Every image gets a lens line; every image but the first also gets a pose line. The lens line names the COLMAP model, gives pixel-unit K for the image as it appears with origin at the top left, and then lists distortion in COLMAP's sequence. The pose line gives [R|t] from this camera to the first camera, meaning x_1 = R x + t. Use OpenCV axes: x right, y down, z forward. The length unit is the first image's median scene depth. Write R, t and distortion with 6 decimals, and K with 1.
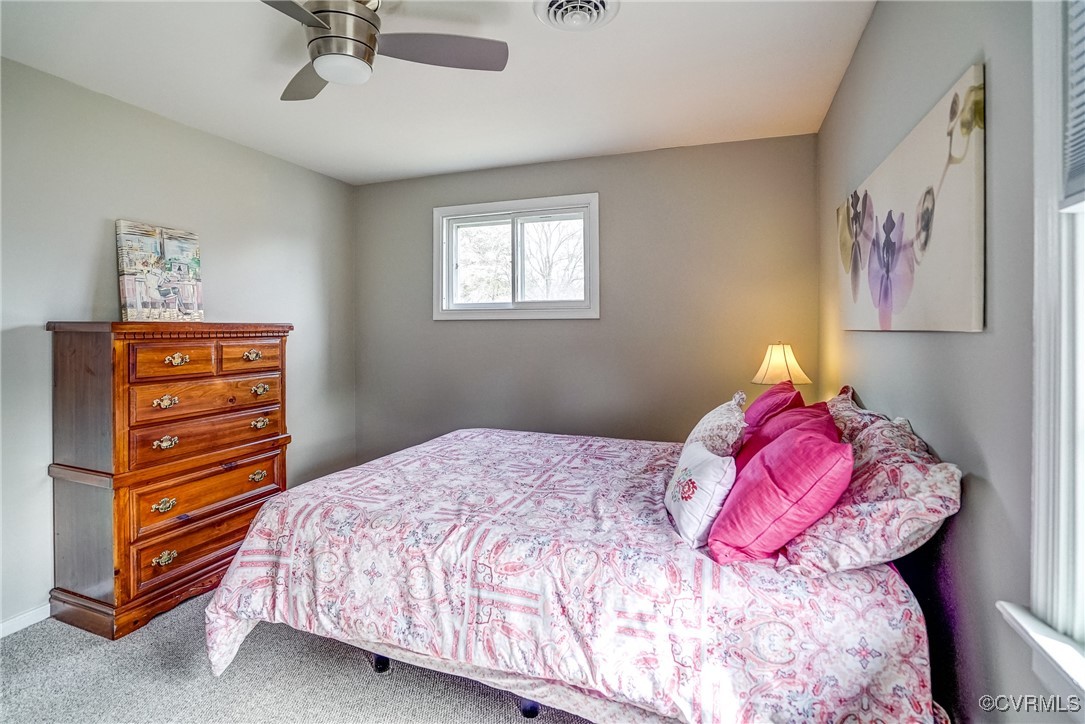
lens RADIAL K [[522.1, 0, 544.1], [0, 522.1, 324.3], [0, 0, 1]] dist [-0.016881, 0.000581]
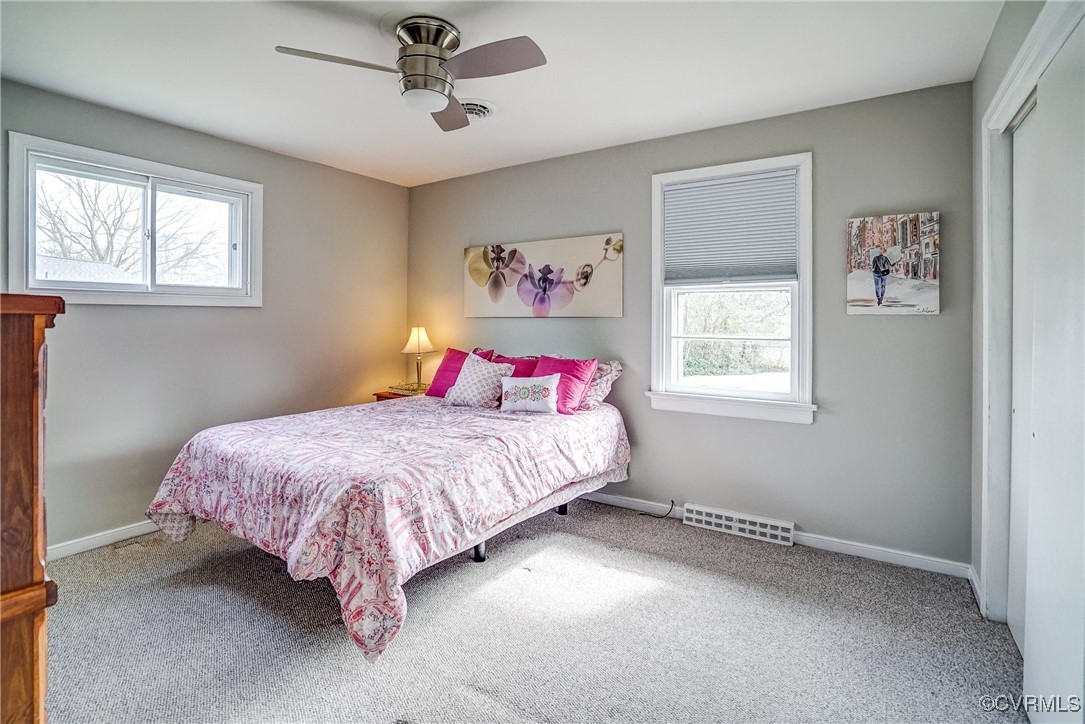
lens RADIAL K [[522.1, 0, 544.1], [0, 522.1, 324.3], [0, 0, 1]] dist [-0.016881, 0.000581]
pose [[0.230878, -0.012936, 0.972897, -1.593217], [-0.003603, 0.999893, 0.014150, 0.012973], [-0.972976, -0.006772, 0.230806, 0.470858]]
